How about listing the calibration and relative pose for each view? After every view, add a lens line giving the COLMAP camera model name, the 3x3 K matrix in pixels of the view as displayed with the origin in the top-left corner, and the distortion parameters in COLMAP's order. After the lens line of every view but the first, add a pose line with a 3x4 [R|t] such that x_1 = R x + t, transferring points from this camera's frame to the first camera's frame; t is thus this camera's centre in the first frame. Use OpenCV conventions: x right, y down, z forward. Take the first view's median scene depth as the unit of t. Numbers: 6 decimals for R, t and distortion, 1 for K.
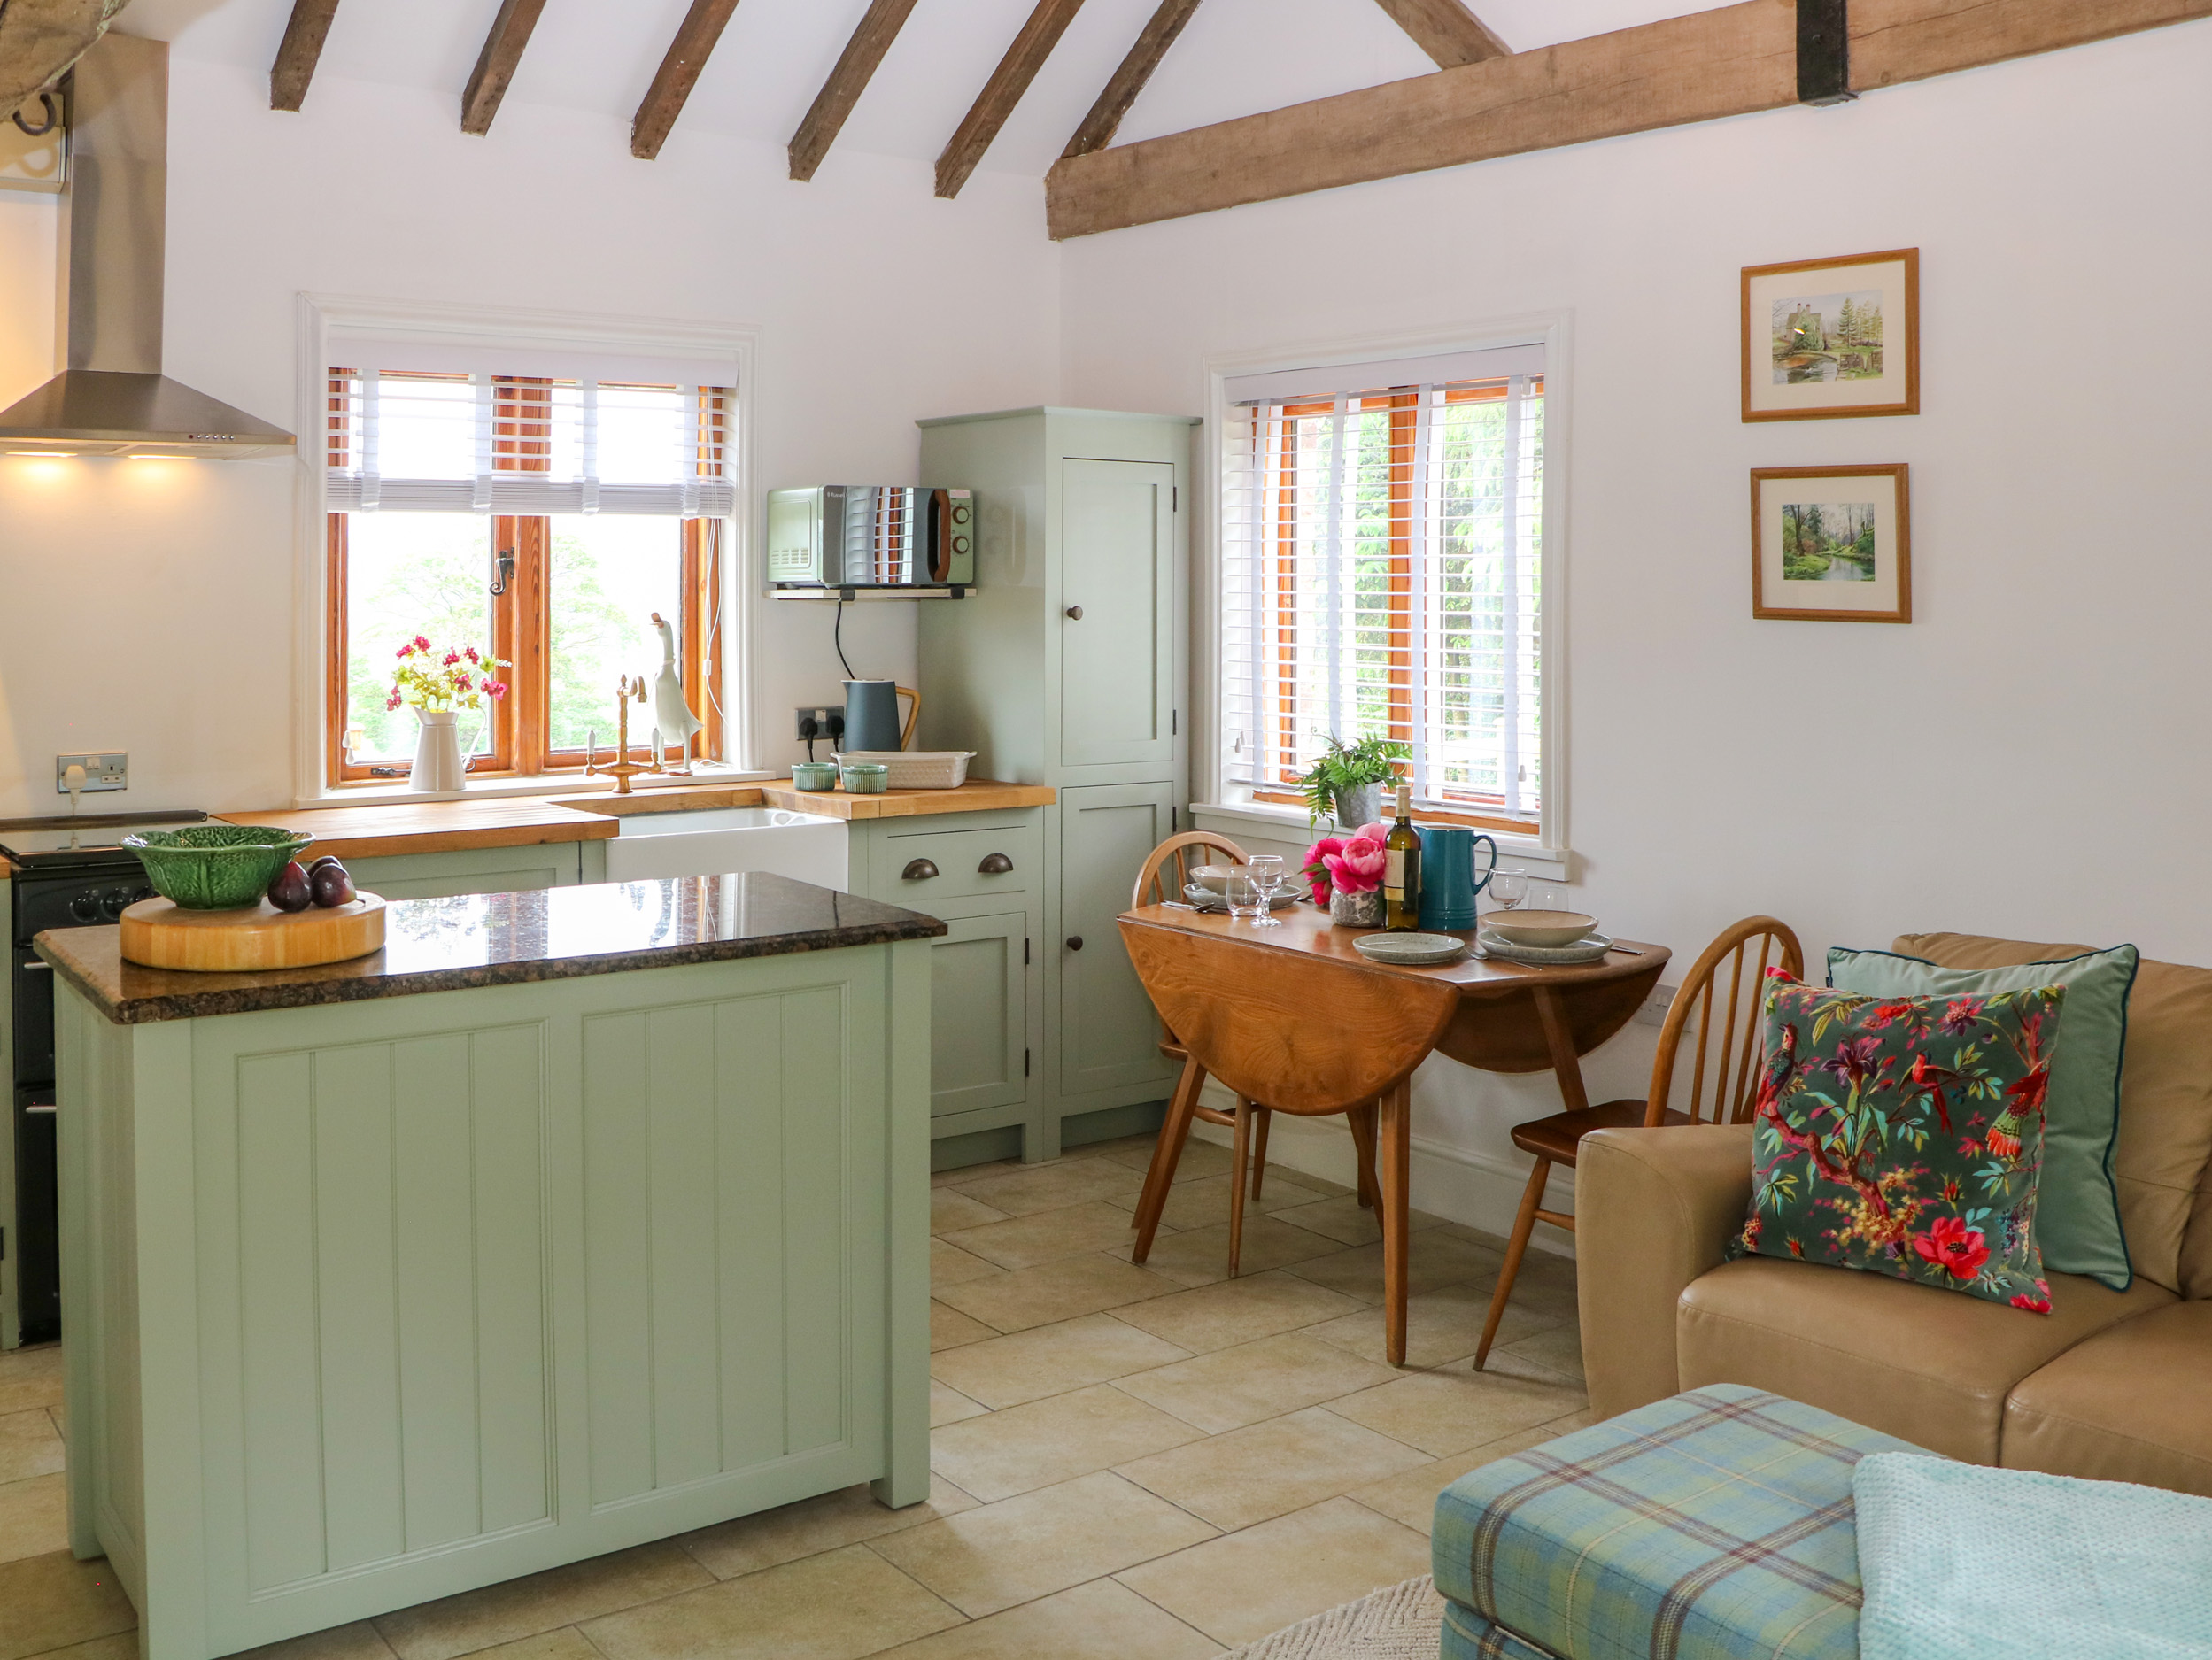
lens RADIAL K [[2155.7, 0, 1106.2], [0, 2155.7, 575.8], [0, 0, 1]] dist [-0.104955, 0.000000]
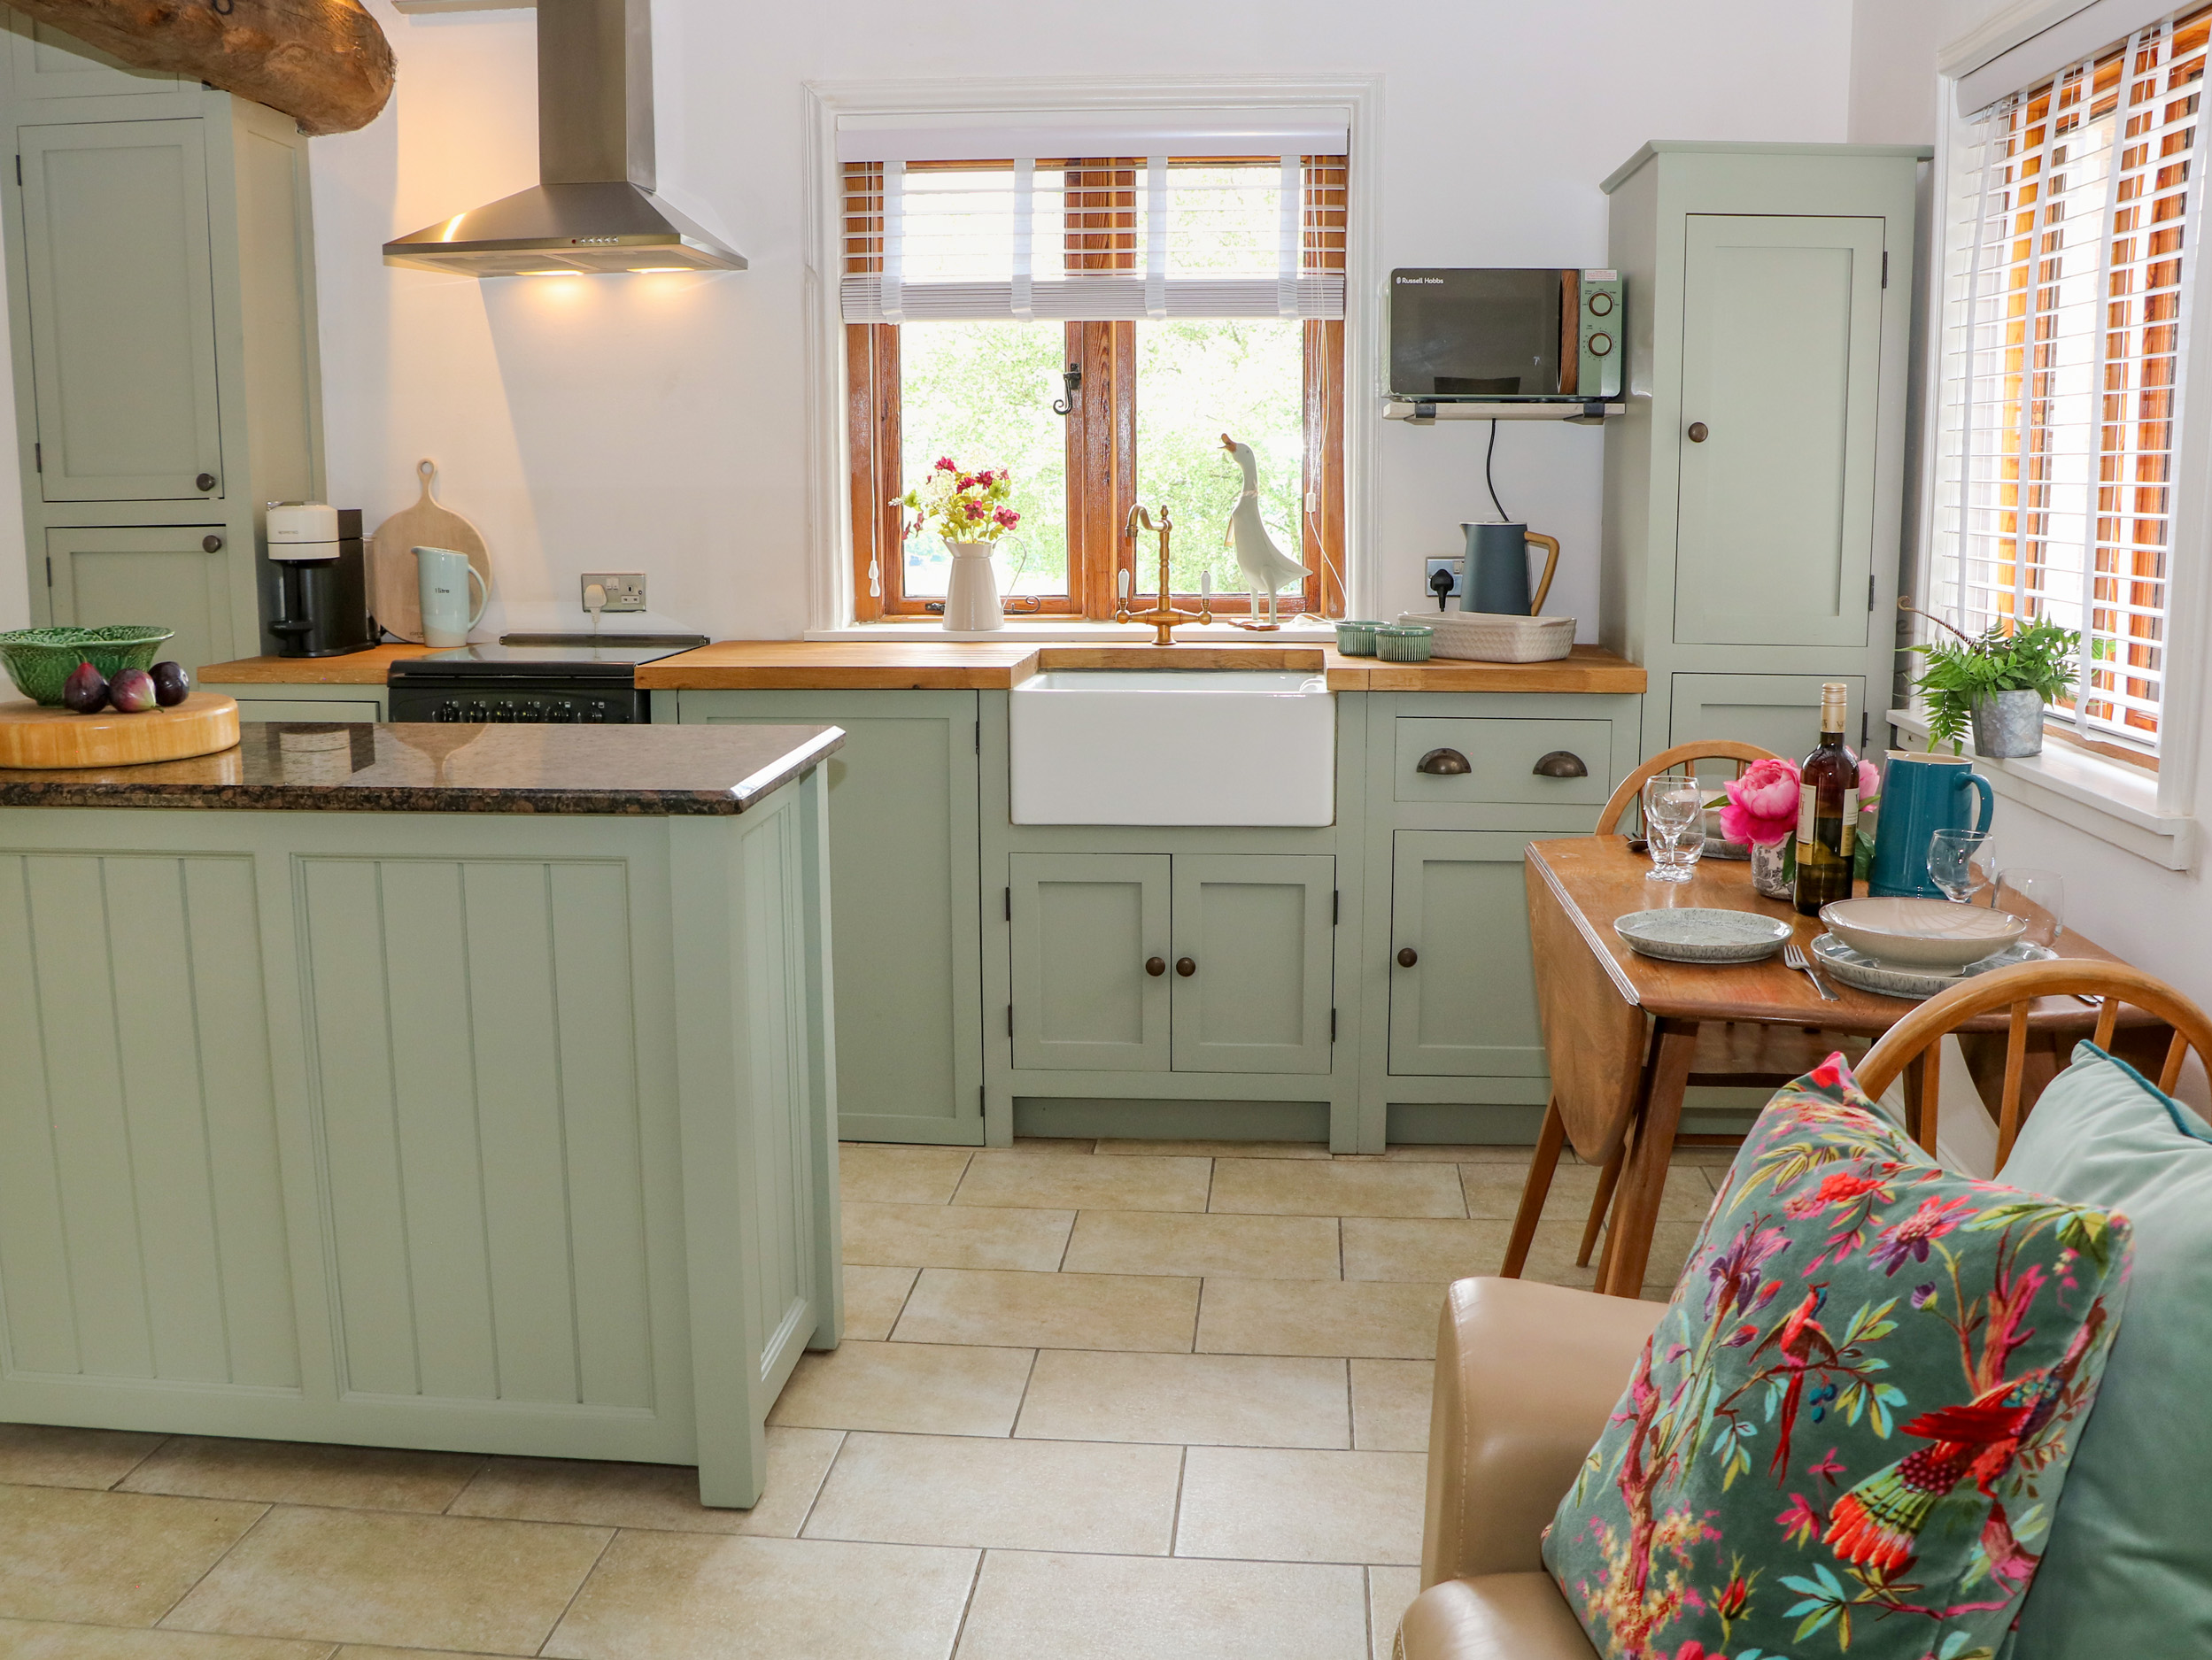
lens RADIAL K [[2155.7, 0, 1111.8], [0, 2155.7, 823.6], [0, 0, 1]] dist [-0.104955, 0.000000]
pose [[0.759543, 0.106373, -0.641700, 0.318344], [0.001198, 0.986307, 0.164915, 0.029457], [0.650456, -0.126029, 0.749015, 0.328443]]
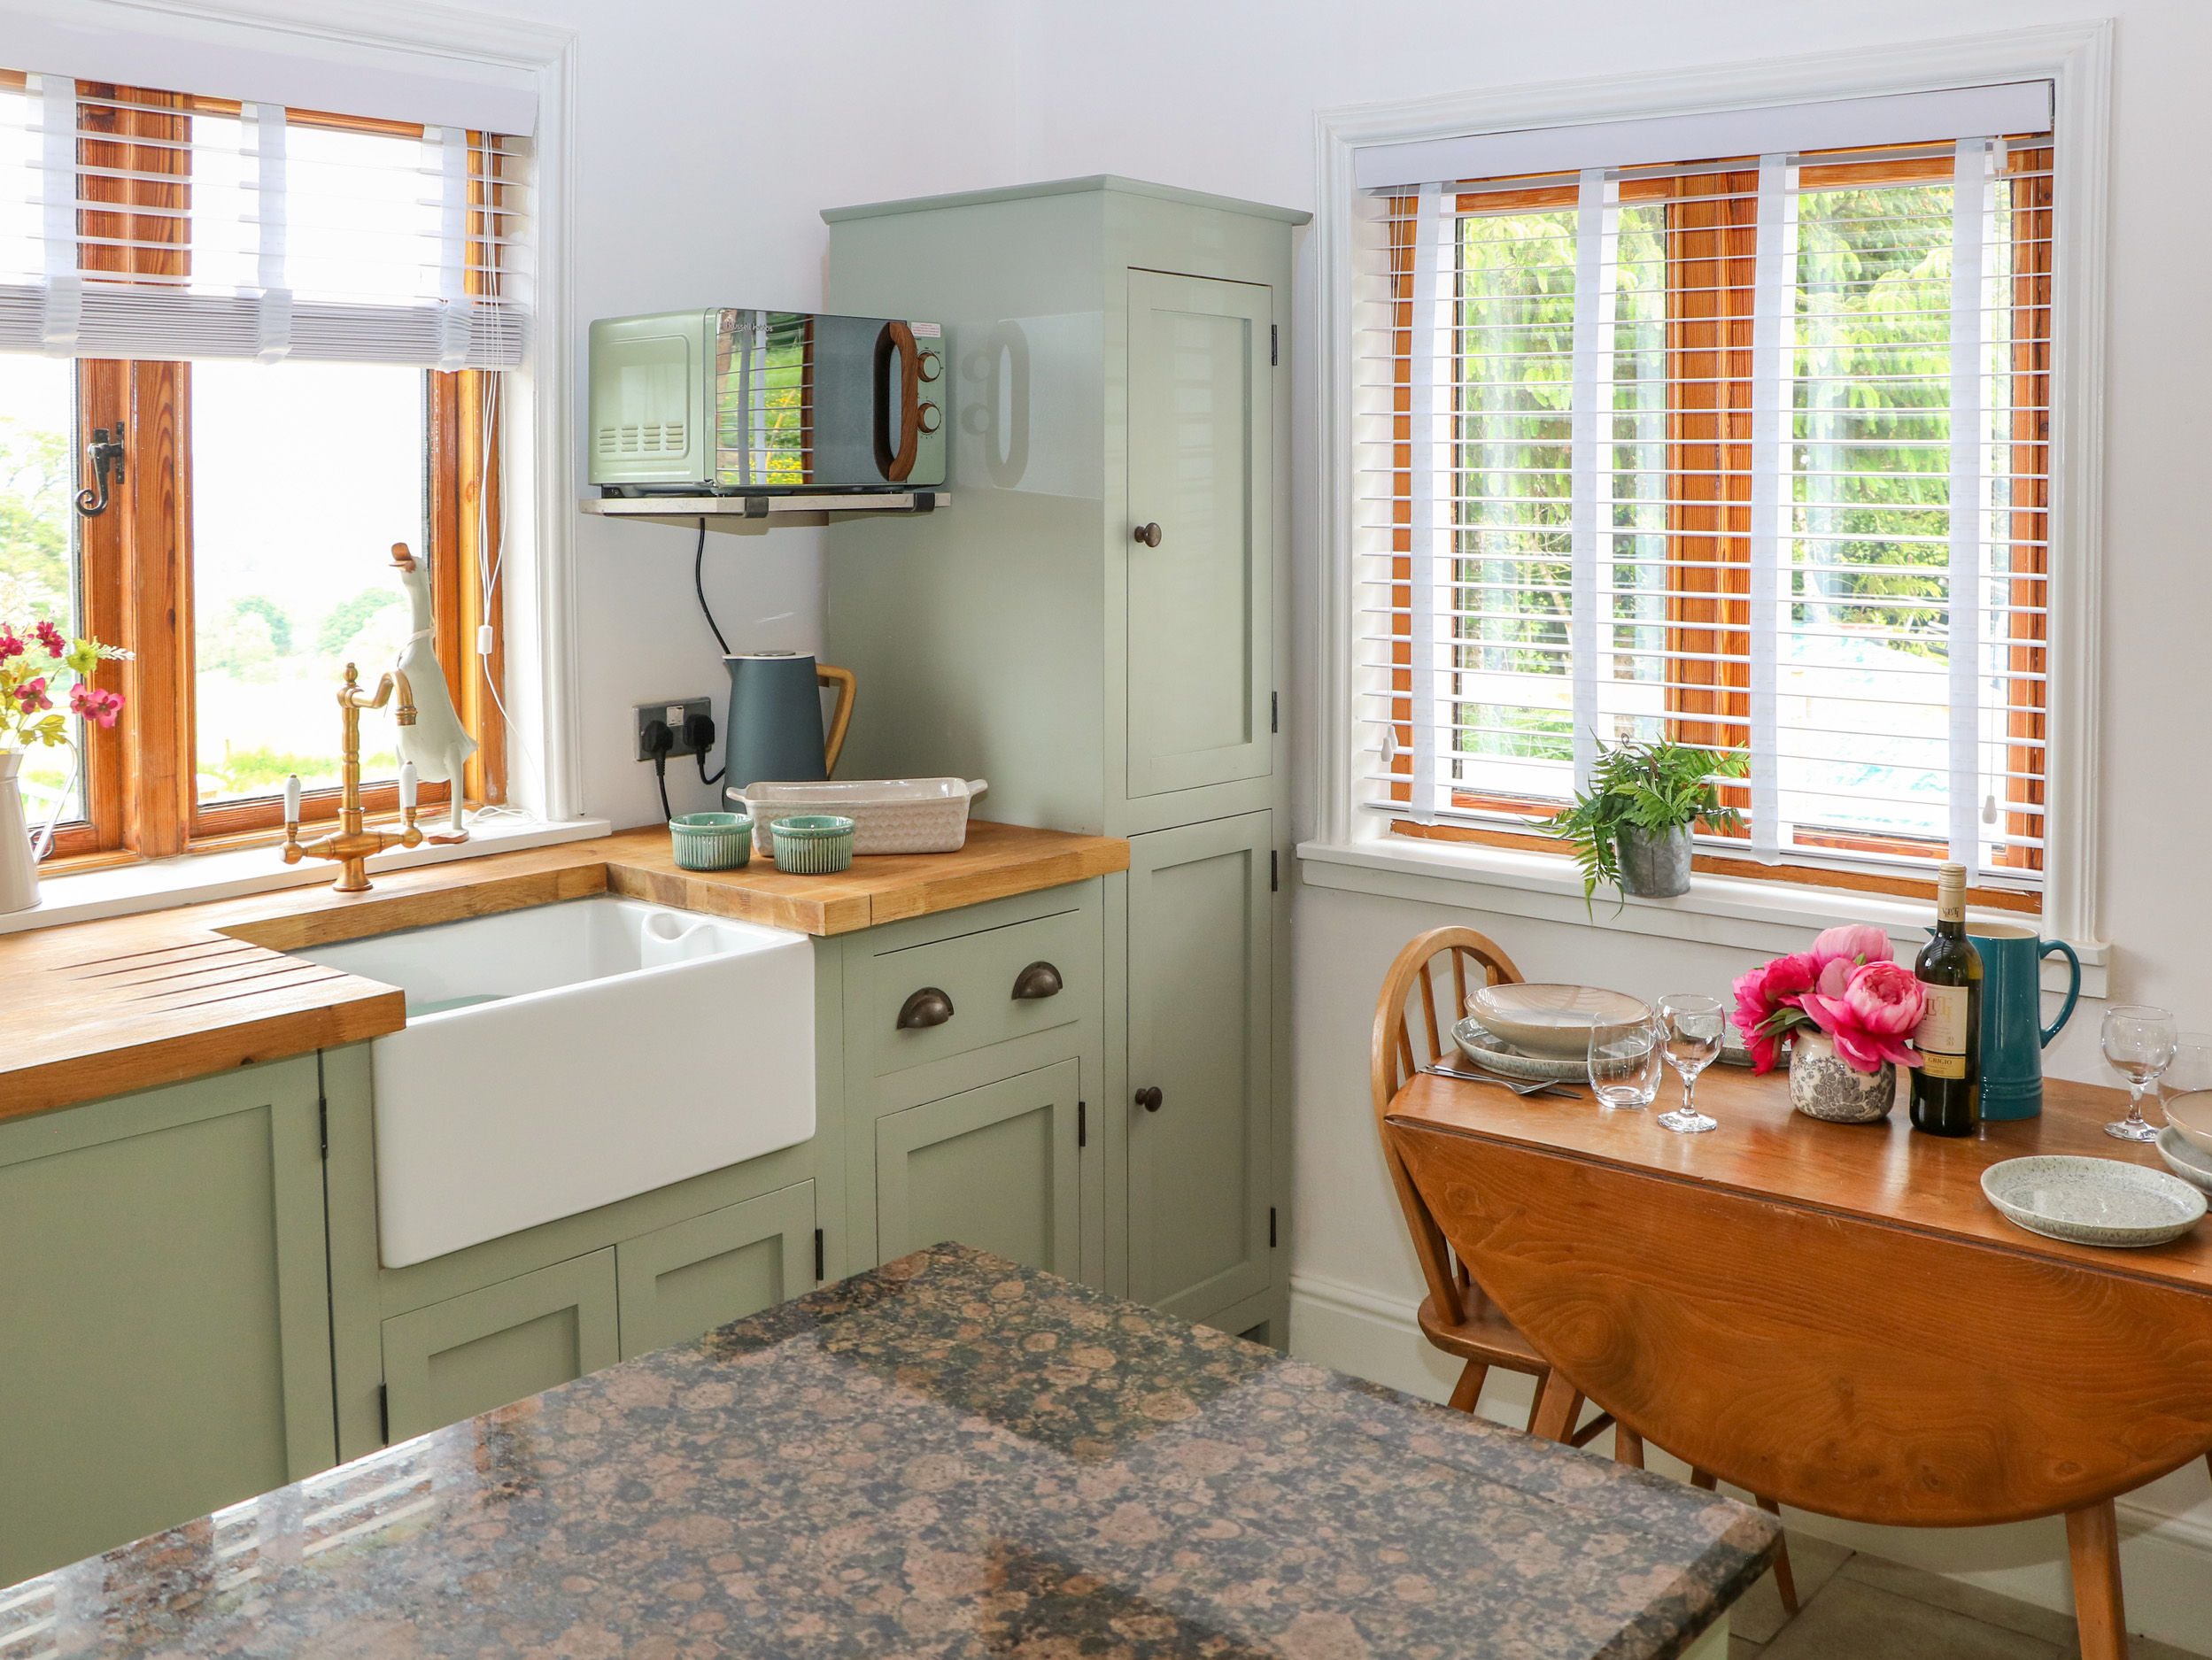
lens RADIAL K [[2155.7, 0, 1143.5], [0, 2155.7, 576.0], [0, 0, 1]] dist [-0.104955, 0.000000]
pose [[0.973978, -0.011949, 0.226326, -0.152371], [0.000736, 0.998771, 0.049563, -0.001121], [-0.226640, -0.048106, 0.972790, 0.449916]]
